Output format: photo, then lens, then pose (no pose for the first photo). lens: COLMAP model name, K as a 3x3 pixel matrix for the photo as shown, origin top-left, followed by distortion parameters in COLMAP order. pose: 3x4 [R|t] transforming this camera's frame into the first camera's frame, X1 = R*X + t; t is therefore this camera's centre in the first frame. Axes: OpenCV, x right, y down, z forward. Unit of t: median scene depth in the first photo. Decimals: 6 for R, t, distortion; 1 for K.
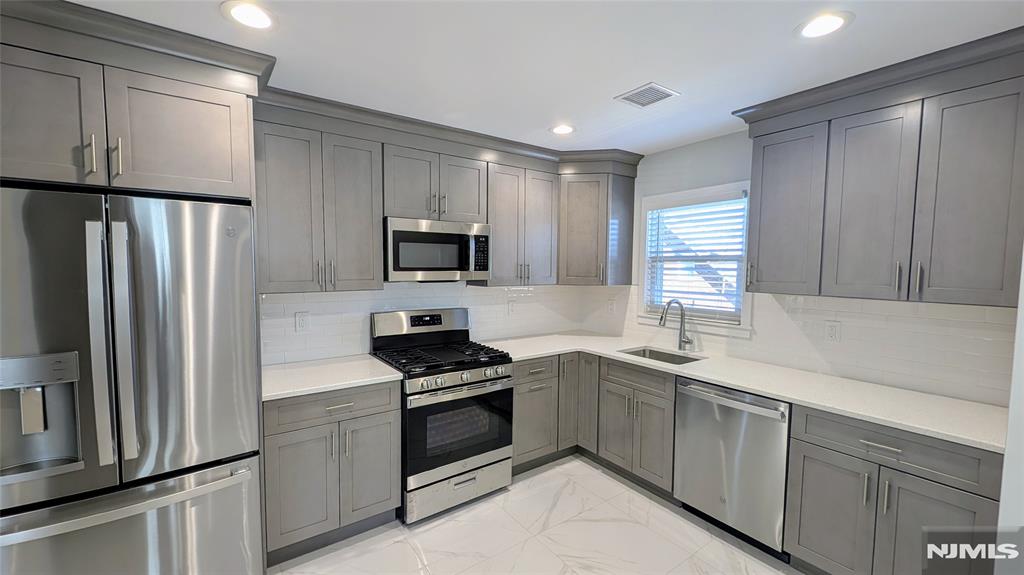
lens RADIAL K [[407.5, 0, 512.2], [0, 407.5, 289.2], [0, 0, 1]] dist [0.000790, -0.001675]
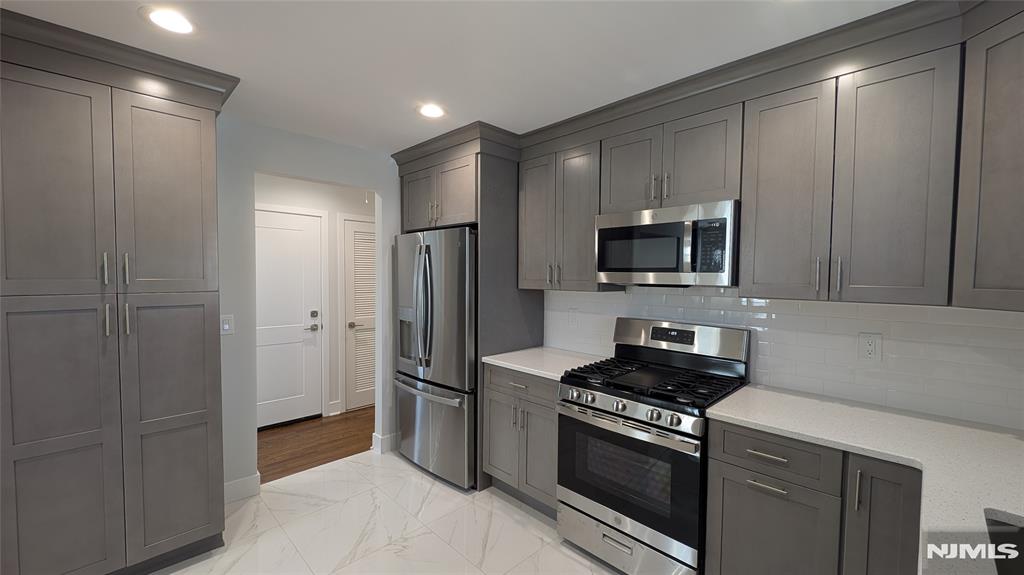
lens RADIAL K [[407.5, 0, 506.1], [0, 407.5, 288.9], [0, 0, 1]] dist [0.000790, -0.001675]
pose [[0.143618, 0.030104, -0.989175, 0.609203], [-0.064814, 0.997677, 0.020952, -0.010806], [0.987509, 0.061103, 0.145235, 0.651433]]
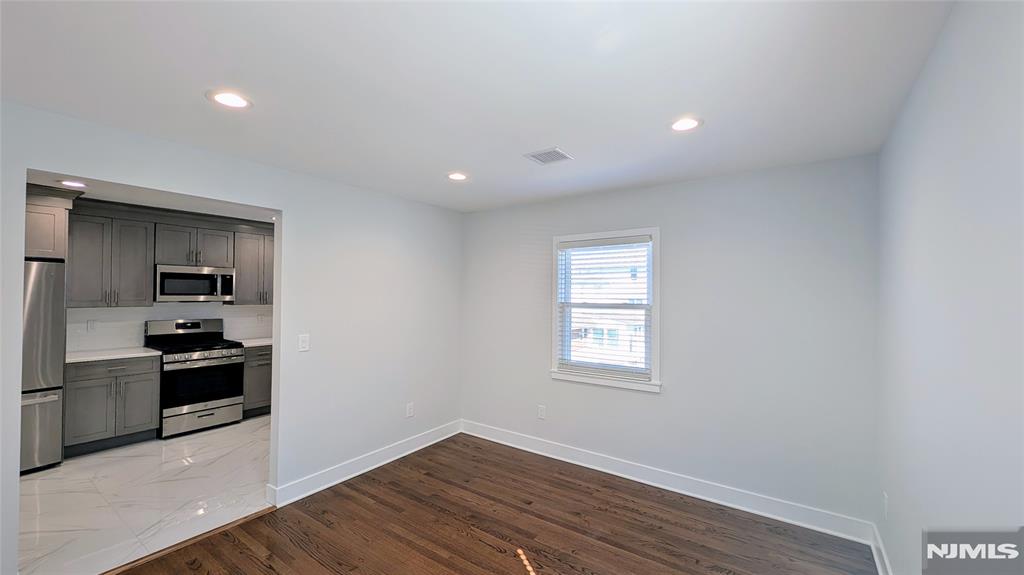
lens RADIAL K [[407.5, 0, 505.4], [0, 407.5, 289.8], [0, 0, 1]] dist [0.000790, -0.001675]
pose [[0.947424, 0.005115, 0.319941, 0.548784], [0.014656, 0.998129, -0.059355, 0.056718], [-0.319646, 0.060923, 0.945577, -1.118805]]
